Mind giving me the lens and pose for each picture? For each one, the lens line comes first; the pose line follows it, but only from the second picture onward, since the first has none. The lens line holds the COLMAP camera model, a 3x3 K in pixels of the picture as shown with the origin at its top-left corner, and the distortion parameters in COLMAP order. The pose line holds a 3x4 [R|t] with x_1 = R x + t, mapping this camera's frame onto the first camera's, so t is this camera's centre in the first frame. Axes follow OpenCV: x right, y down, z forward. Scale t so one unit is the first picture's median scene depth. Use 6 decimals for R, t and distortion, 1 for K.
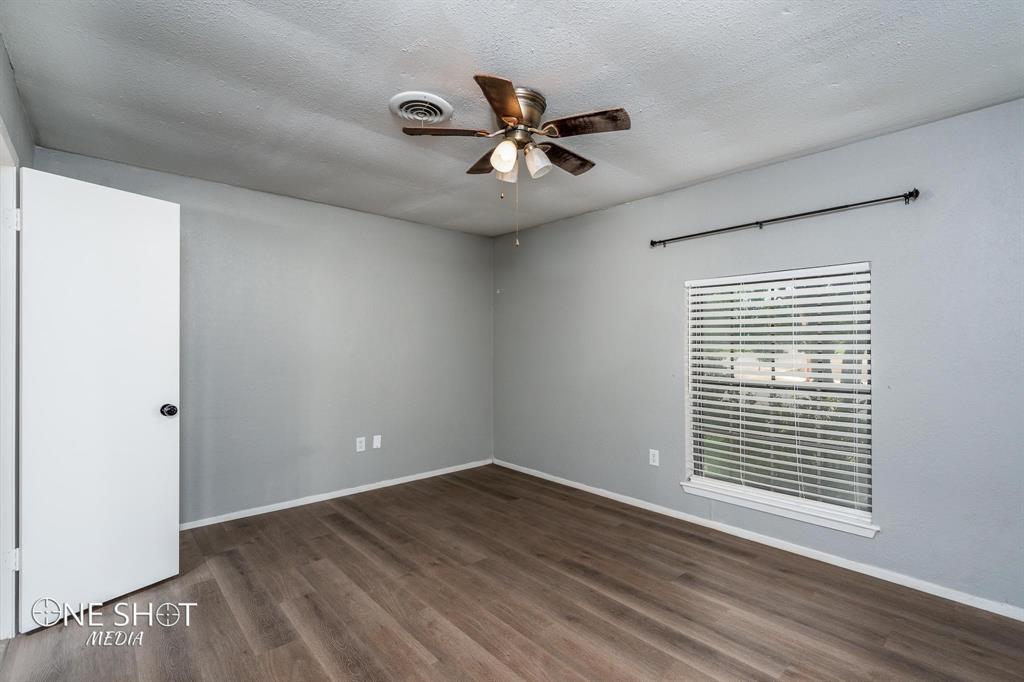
lens RADIAL K [[466.9, 0, 511.7], [0, 466.9, 338.6], [0, 0, 1]] dist [-0.000340, 0.000402]
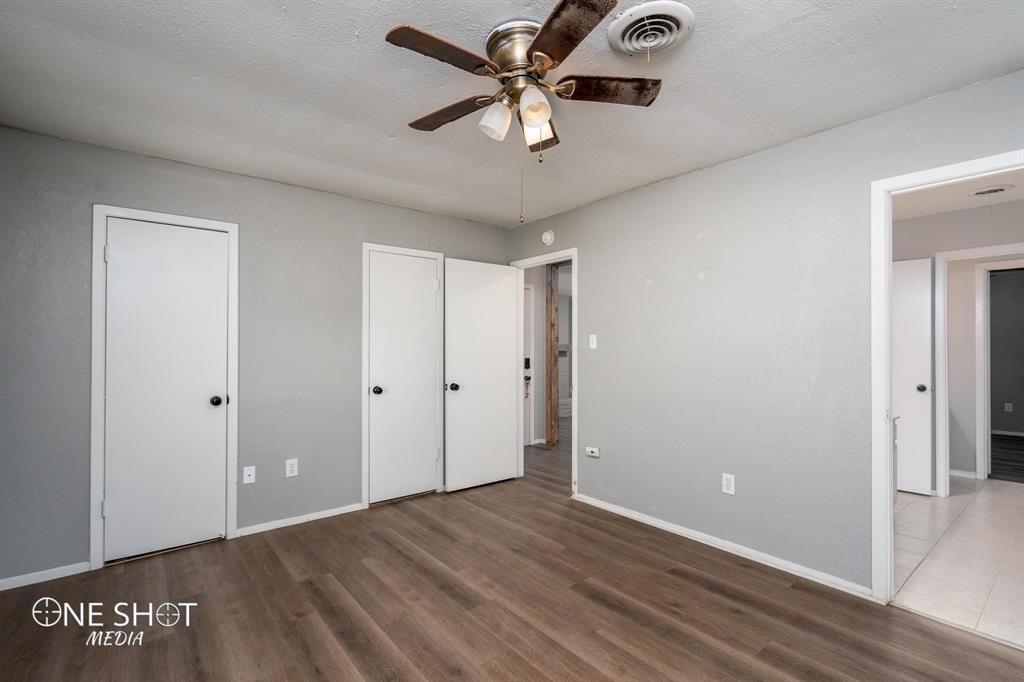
lens RADIAL K [[466.9, 0, 508.5], [0, 466.9, 340.9], [0, 0, 1]] dist [-0.000340, 0.000402]
pose [[-0.998341, 0.000287, 0.057581, -0.010321], [-0.001300, 0.999620, -0.027527, 0.022386], [-0.057567, -0.027556, -0.997961, 1.428165]]
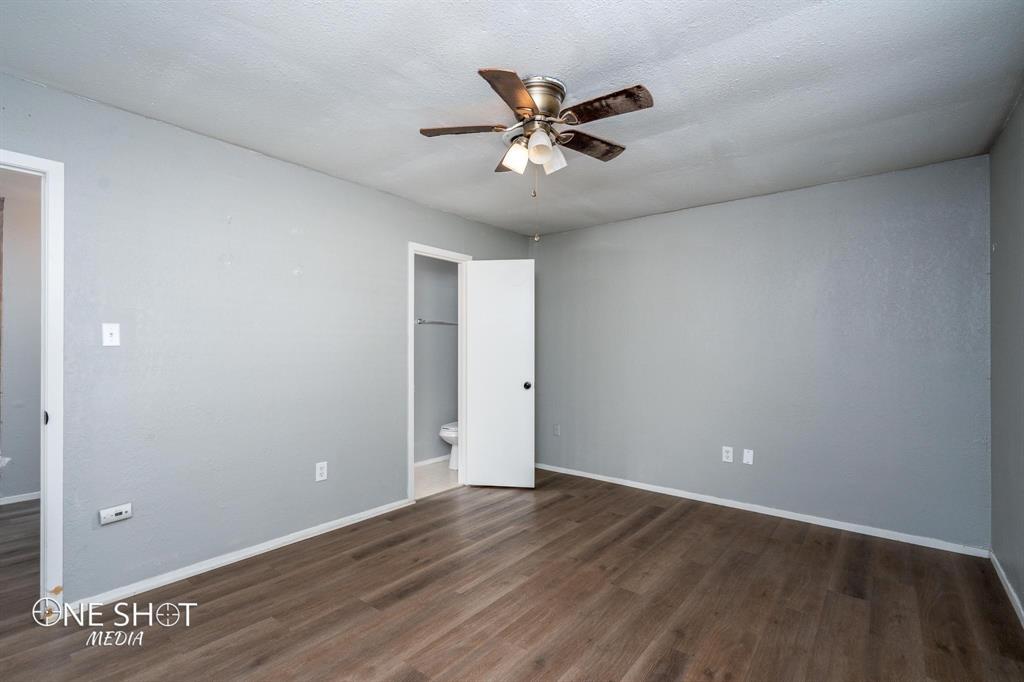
lens RADIAL K [[466.9, 0, 514.3], [0, 466.9, 340.6], [0, 0, 1]] dist [-0.000340, 0.000402]
pose [[0.160207, -0.014838, -0.986972, 0.752624], [0.009789, 0.999862, -0.013443, 0.015236], [0.987035, -0.007508, 0.160331, 0.635155]]
